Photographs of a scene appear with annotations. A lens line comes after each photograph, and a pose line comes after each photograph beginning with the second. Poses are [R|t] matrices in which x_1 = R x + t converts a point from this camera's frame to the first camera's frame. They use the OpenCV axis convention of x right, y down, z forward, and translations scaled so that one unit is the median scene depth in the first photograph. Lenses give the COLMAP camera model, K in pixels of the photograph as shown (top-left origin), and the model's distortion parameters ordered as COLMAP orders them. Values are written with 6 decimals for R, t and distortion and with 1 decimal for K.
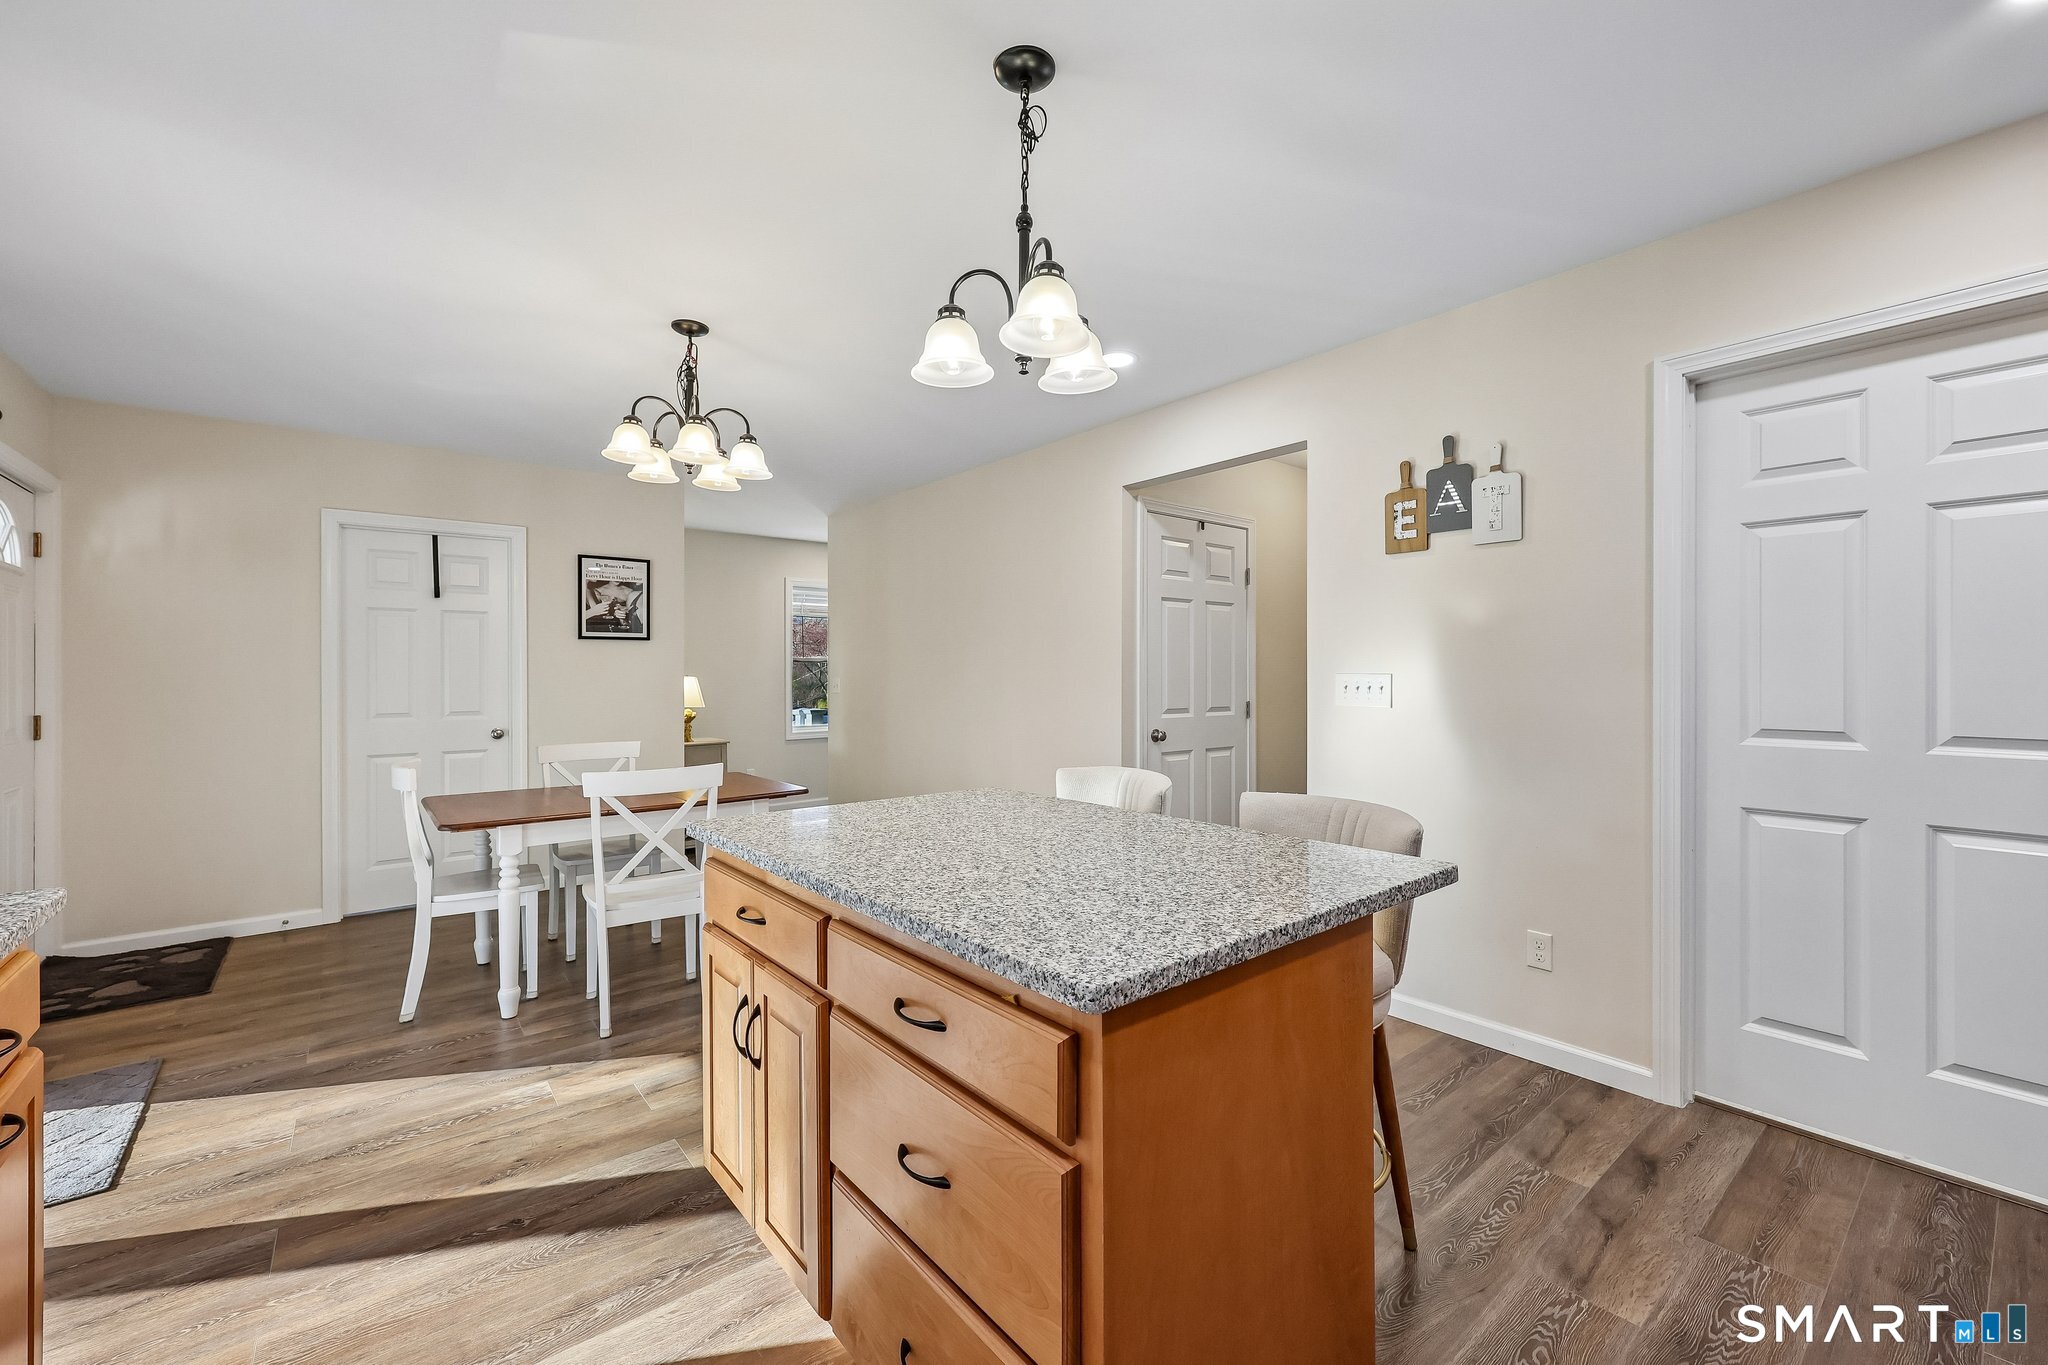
lens RADIAL K [[829.7, 0, 1028.5], [0, 829.7, 671.4], [0, 0, 1]] dist [-0.002115, -0.000745]
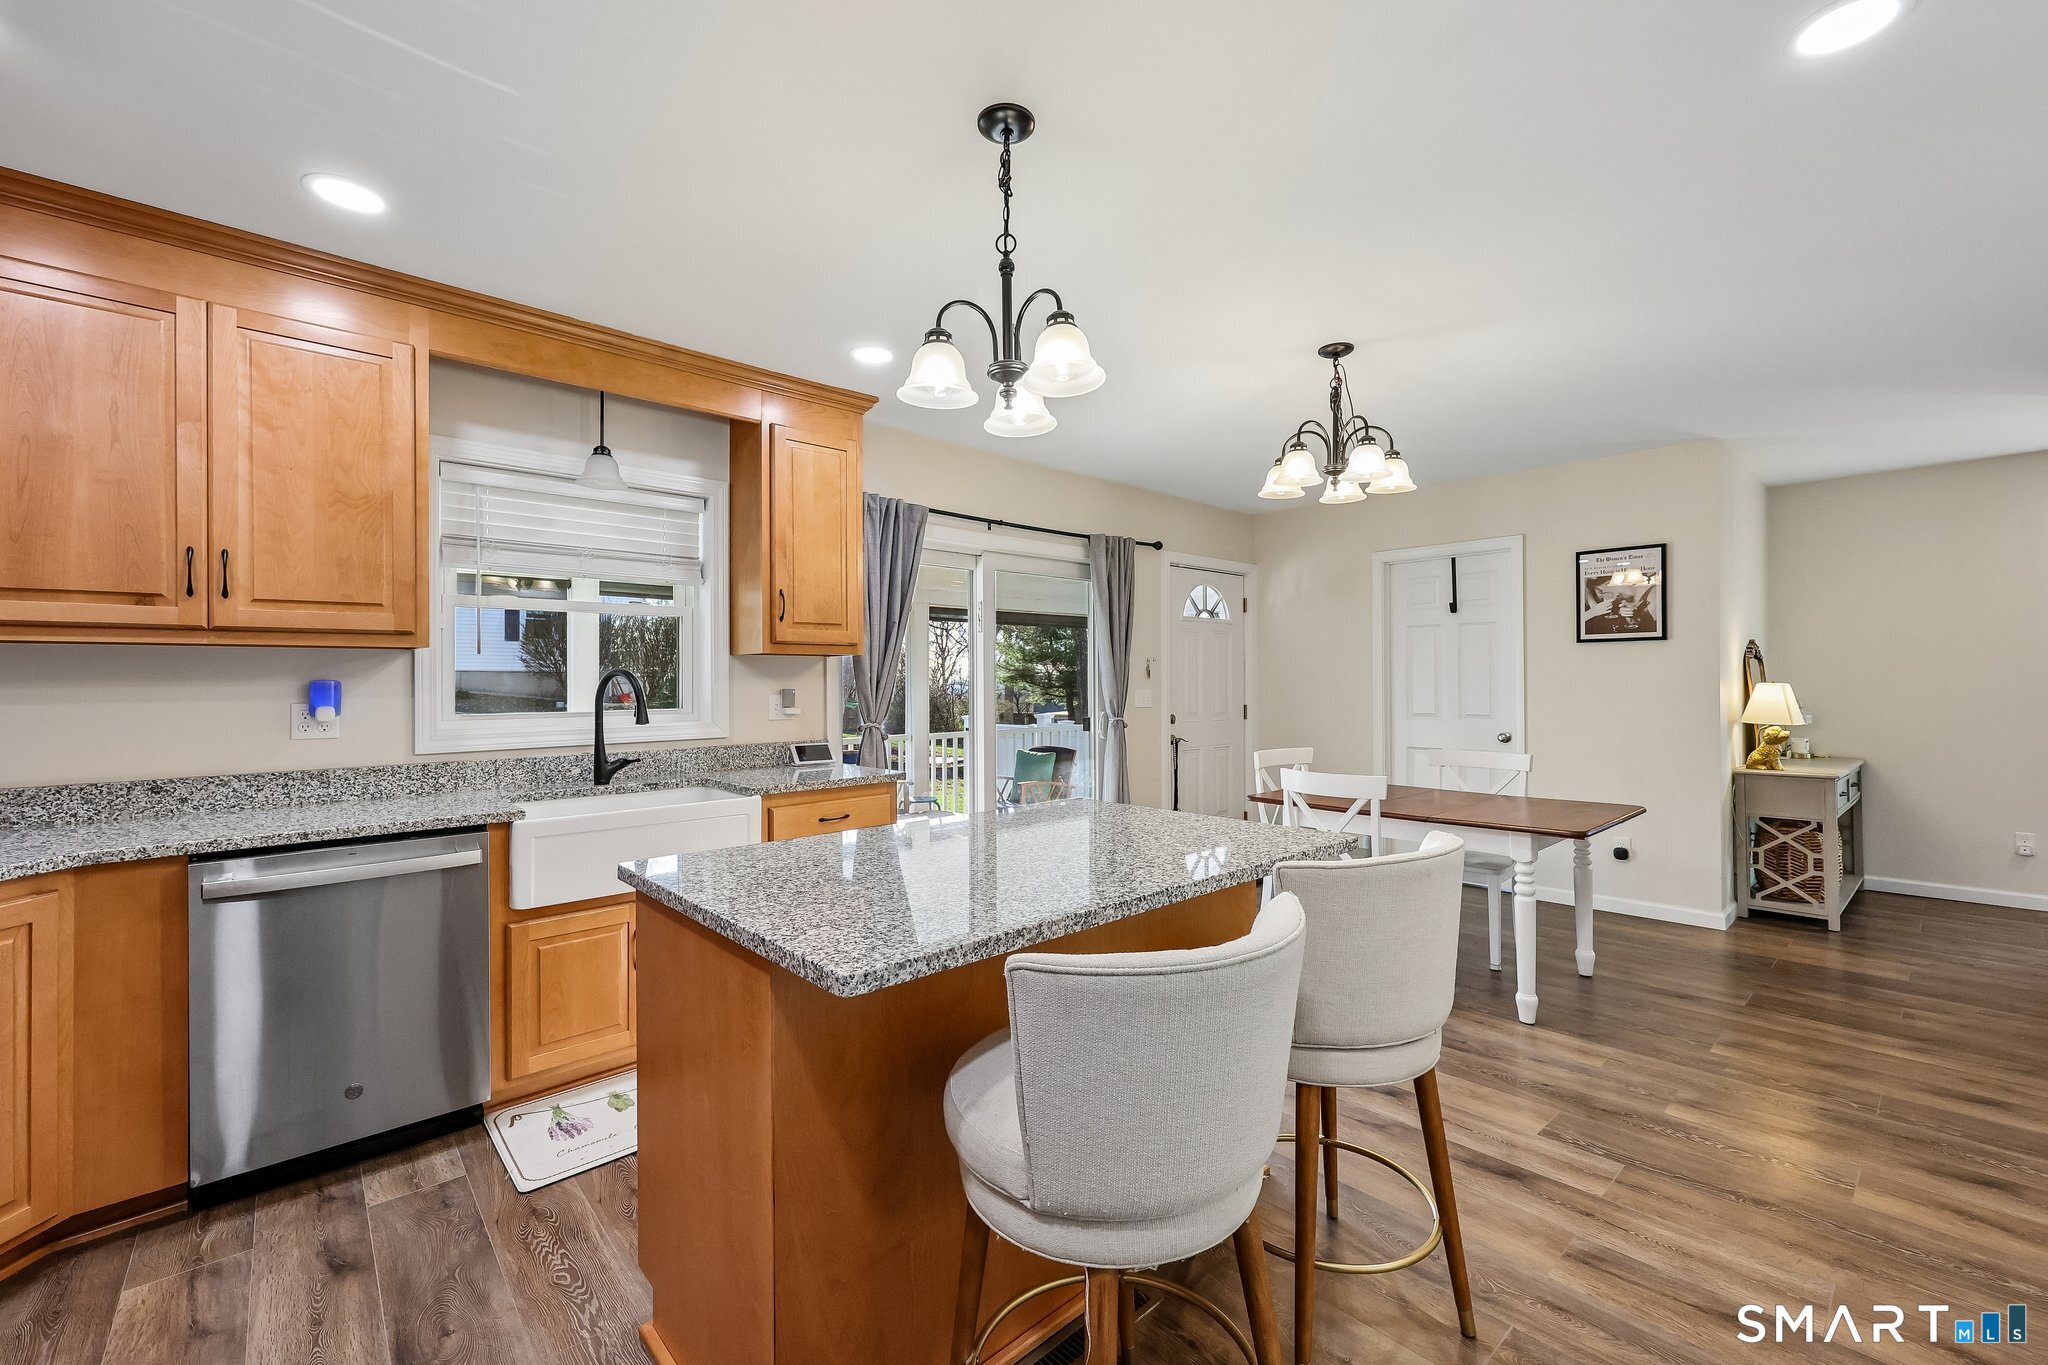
lens RADIAL K [[829.7, 0, 1016.7], [0, 829.7, 681.6], [0, 0, 1]] dist [-0.002115, -0.000745]
pose [[0.043846, 0.004465, -0.999028, 0.567187], [0.008203, 0.999955, 0.004829, -0.007699], [0.999005, -0.008407, 0.043807, 0.506269]]
